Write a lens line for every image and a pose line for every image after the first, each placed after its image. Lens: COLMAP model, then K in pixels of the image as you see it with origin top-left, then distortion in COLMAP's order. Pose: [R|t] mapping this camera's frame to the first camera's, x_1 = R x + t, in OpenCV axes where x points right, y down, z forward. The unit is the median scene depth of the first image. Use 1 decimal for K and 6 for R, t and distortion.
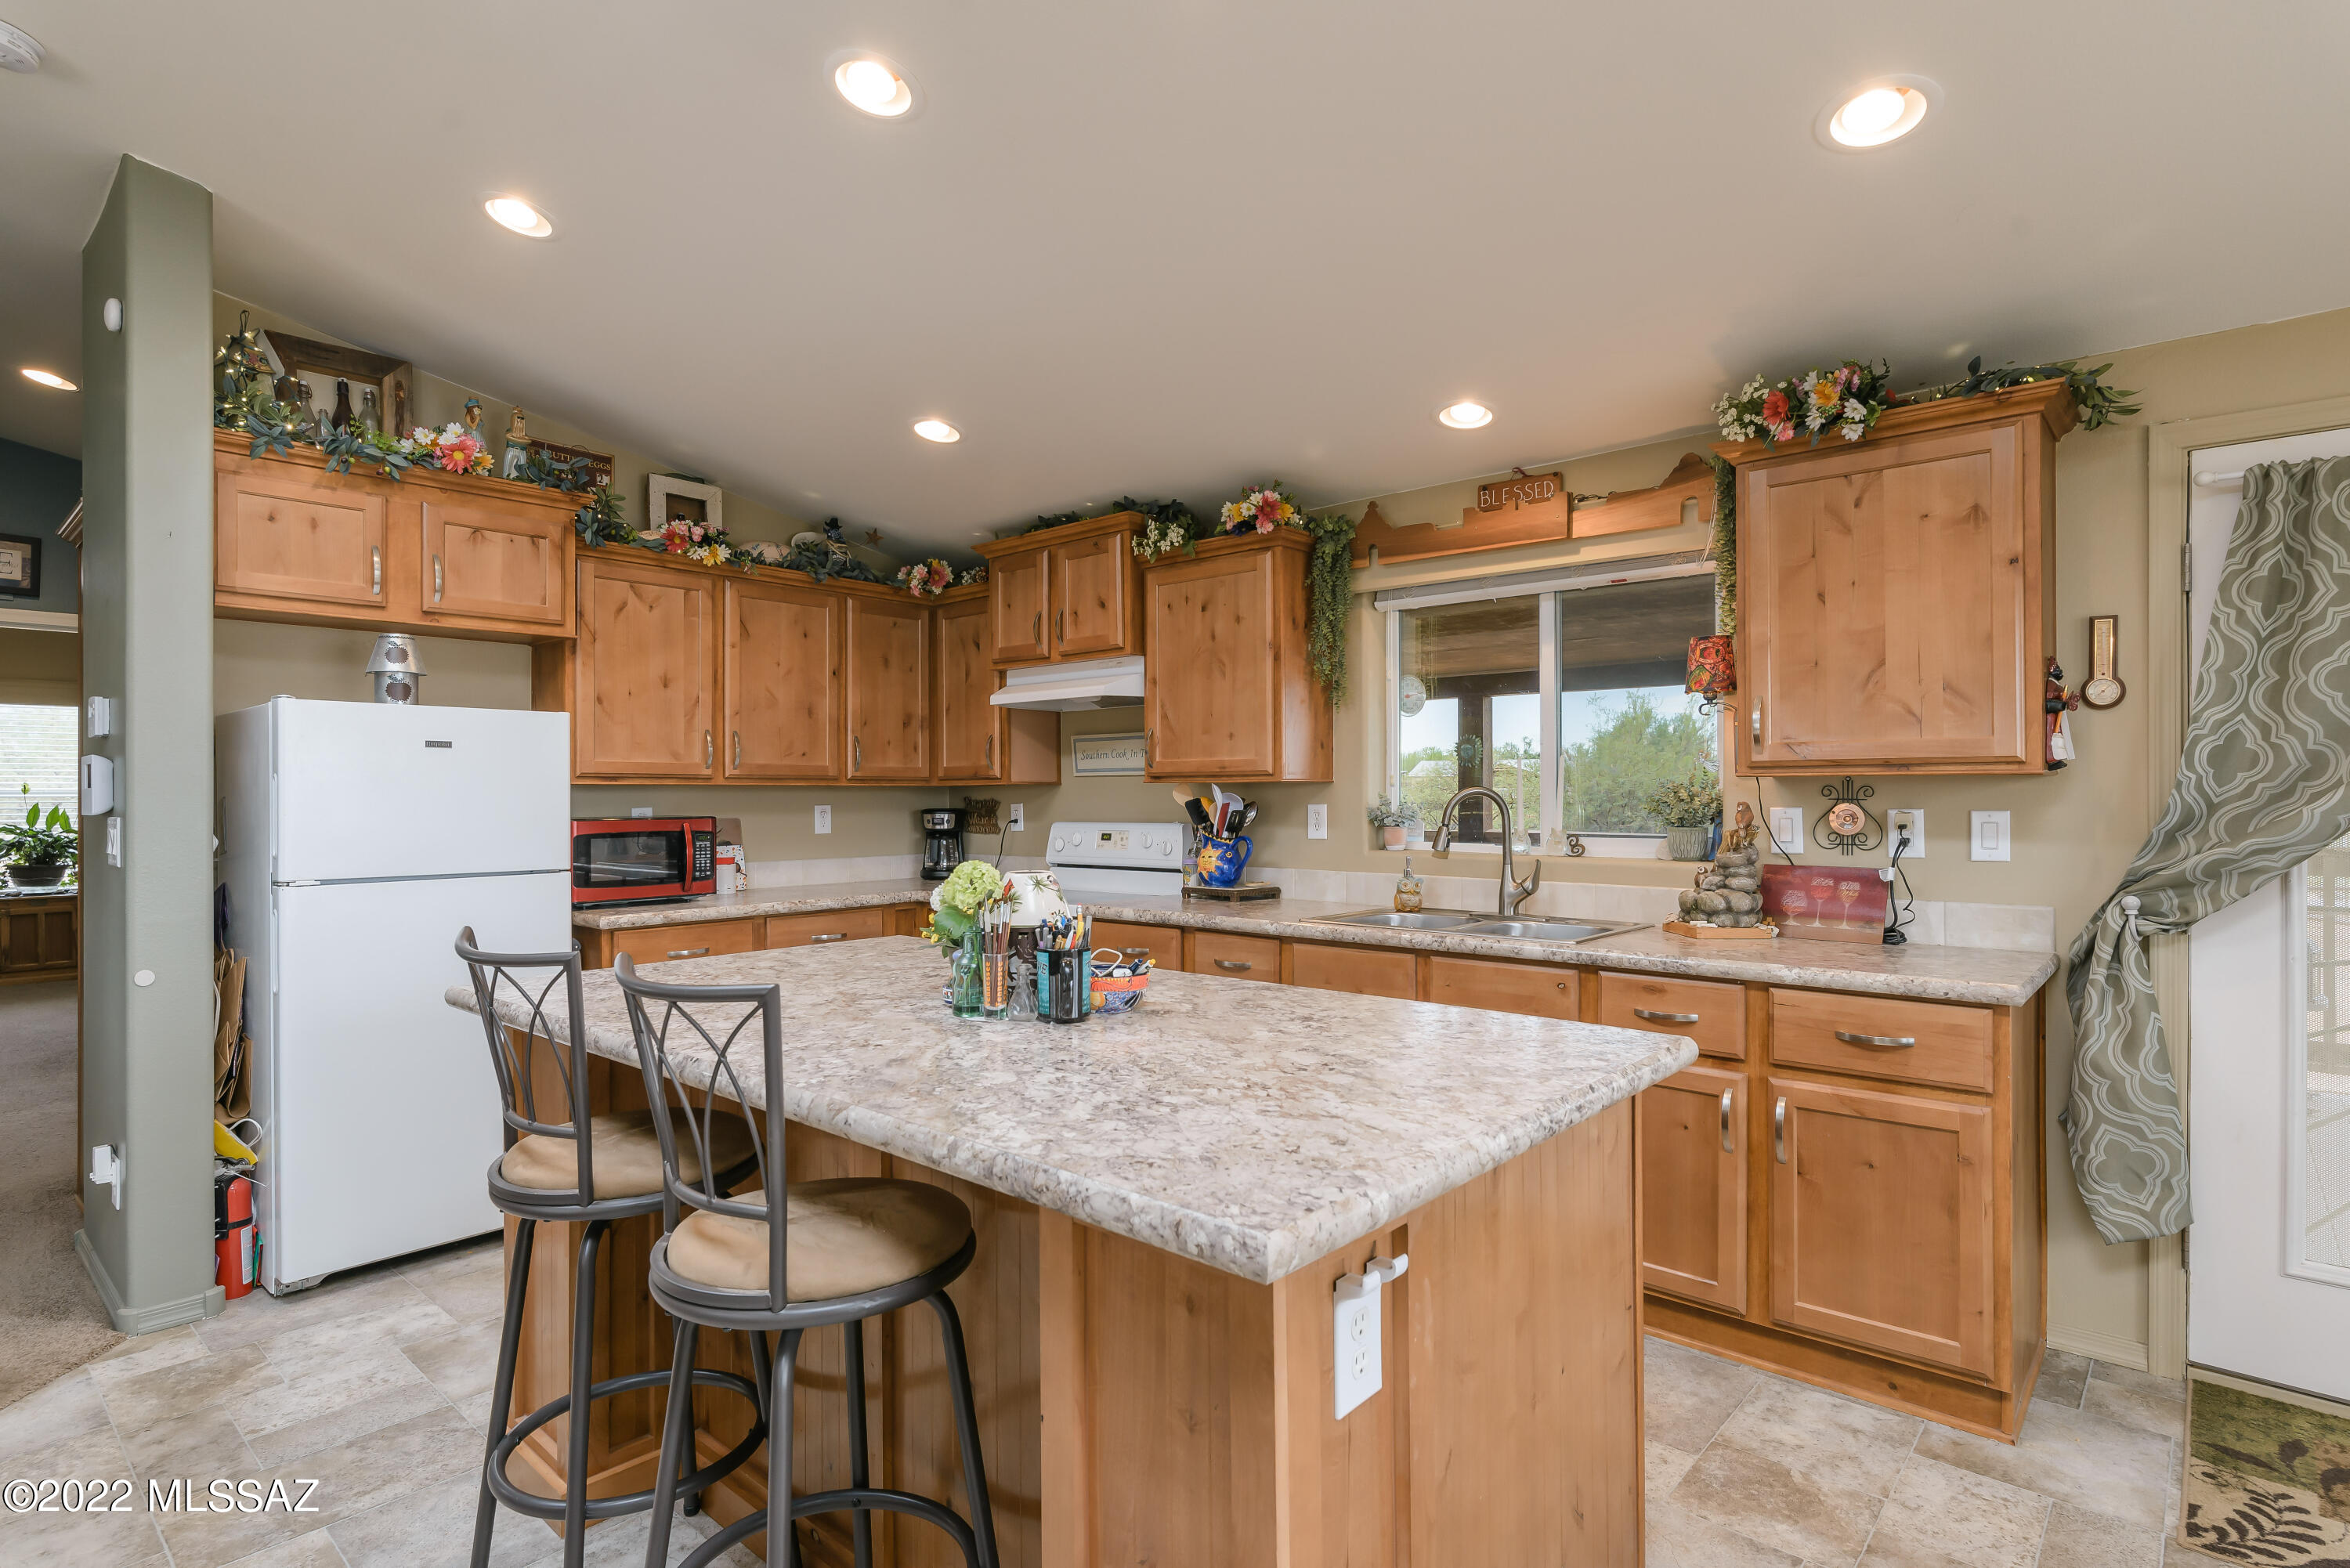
lens RADIAL K [[1161.8, 0, 1175.3], [0, 1161.8, 814.3], [0, 0, 1]] dist [-0.000834, -0.002546]
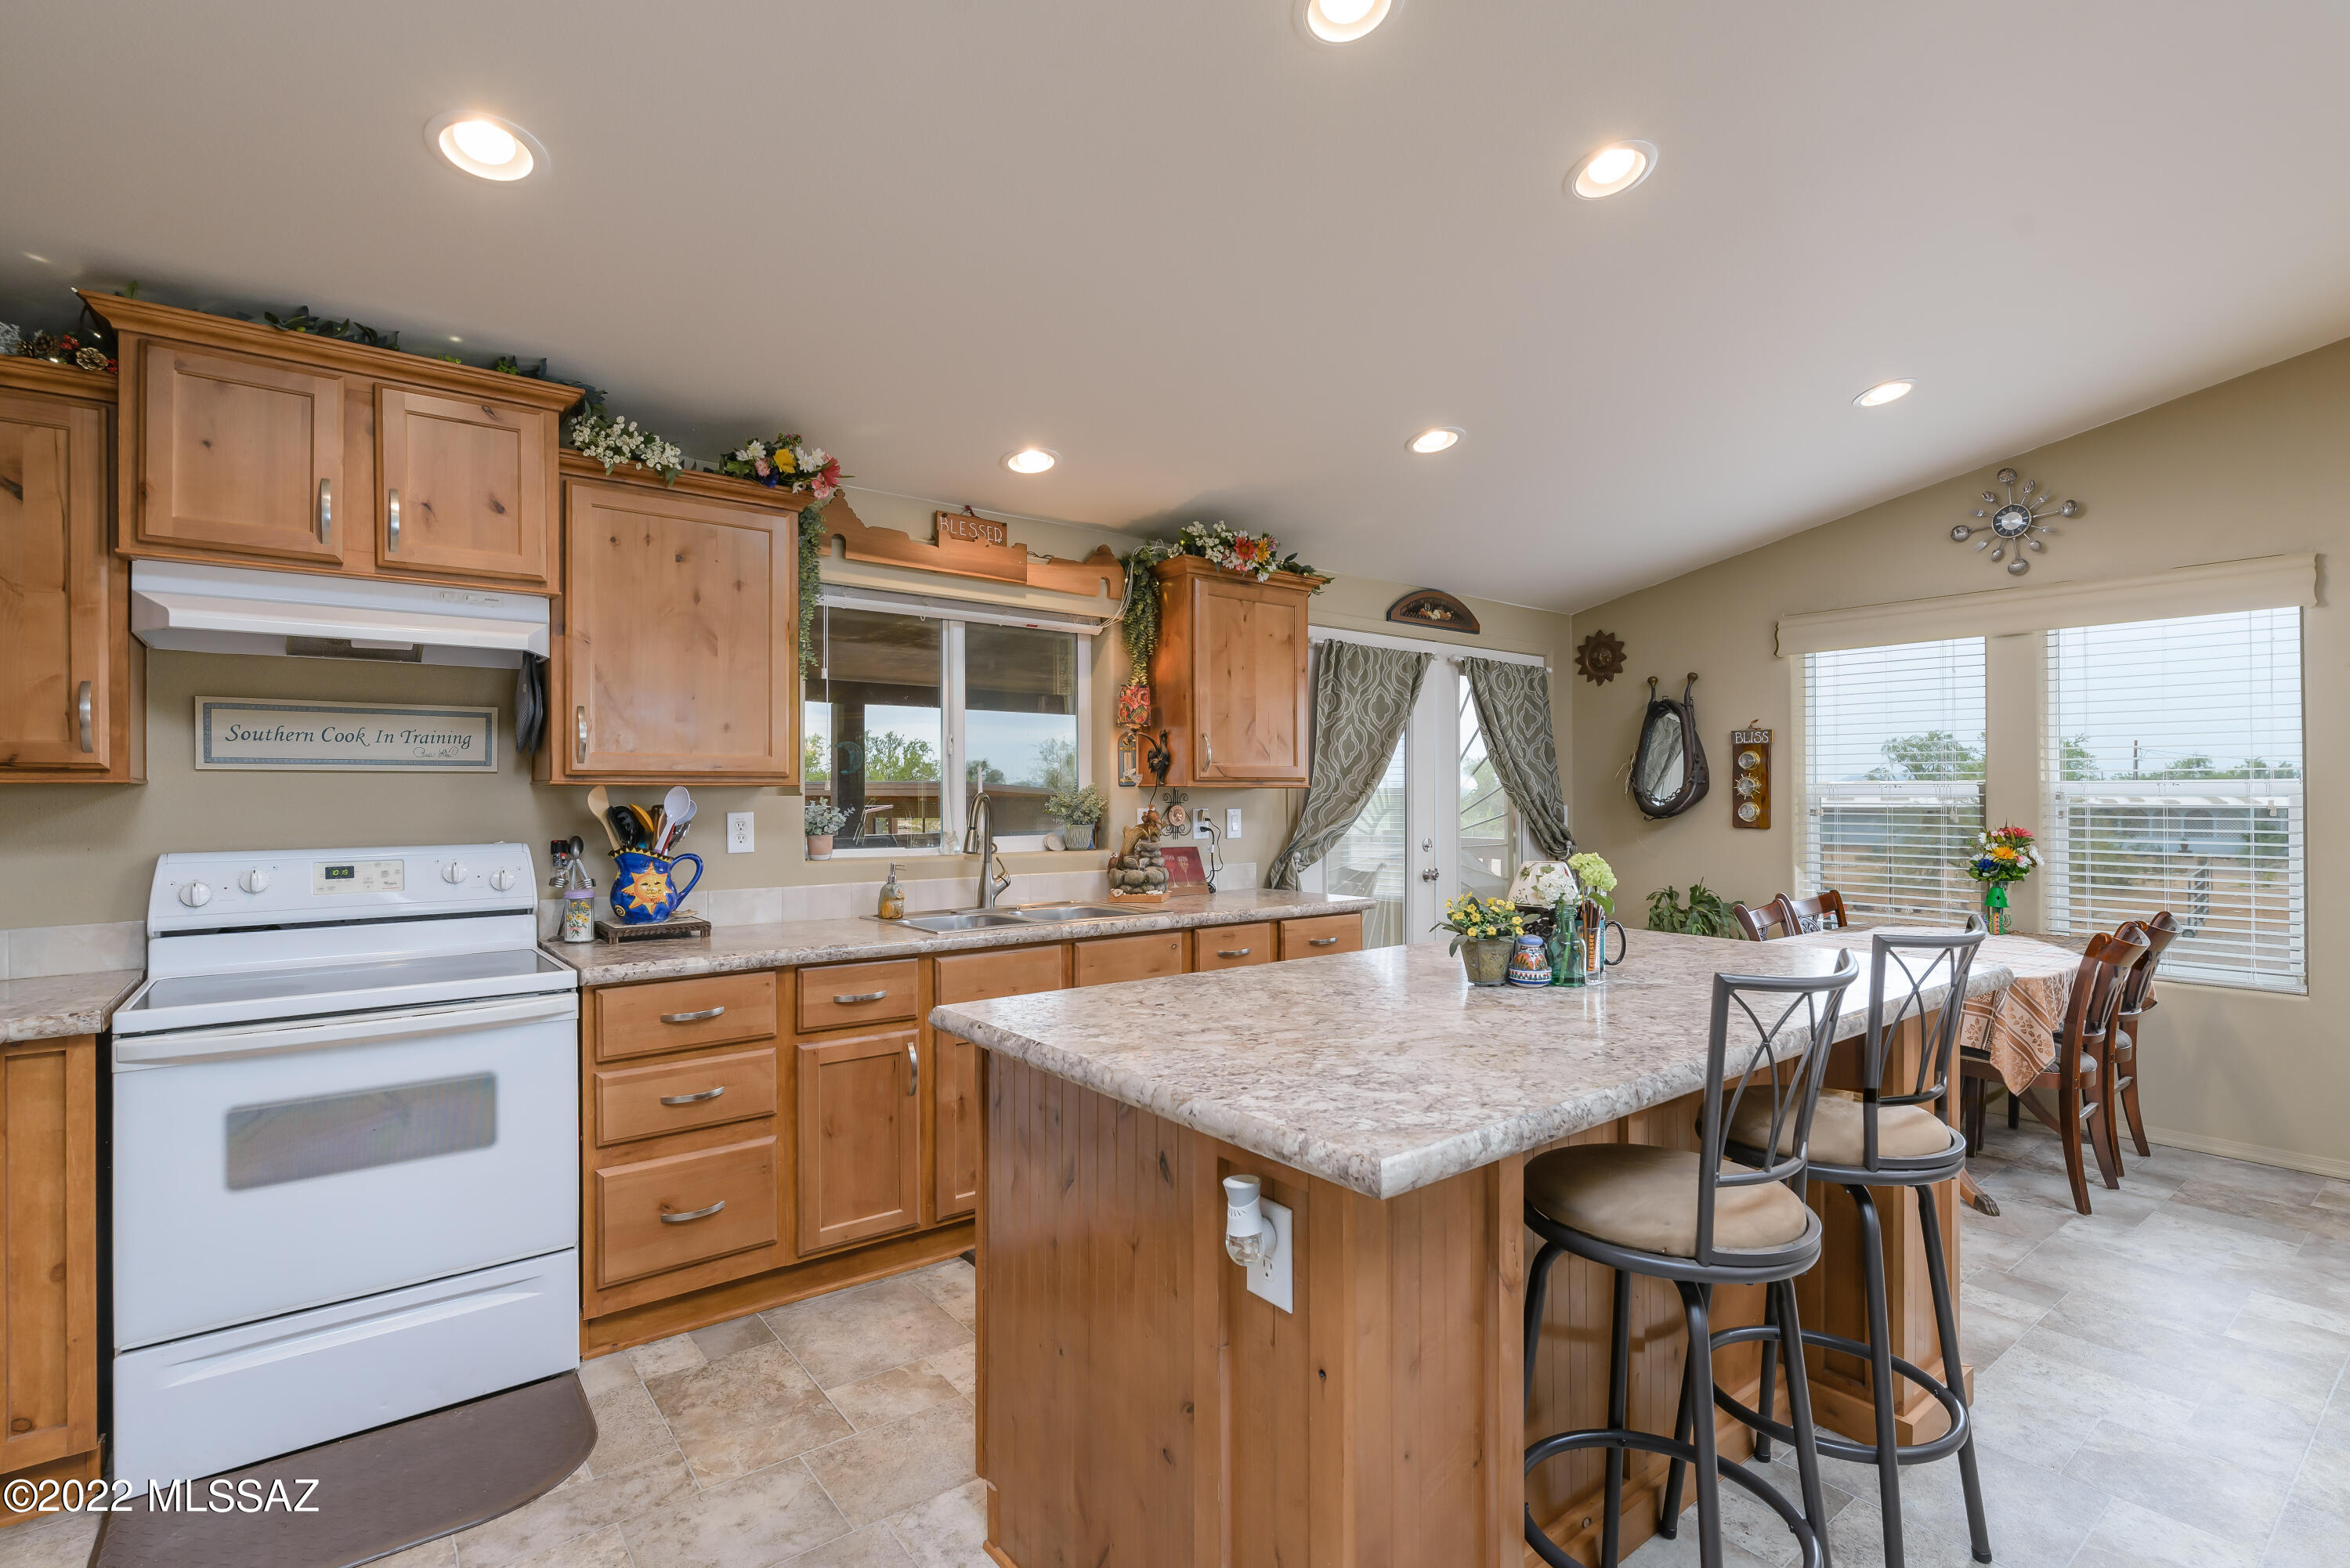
lens RADIAL K [[1087.3, 0, 1155.8], [0, 1087.3, 780.8], [0, 0, 1]] dist [-0.004819, 0.000236]
pose [[0.194223, 0.015279, 0.980838, -0.722288], [0.019732, 0.999616, -0.019479, -0.011855], [-0.980759, 0.023137, 0.193846, 0.655584]]
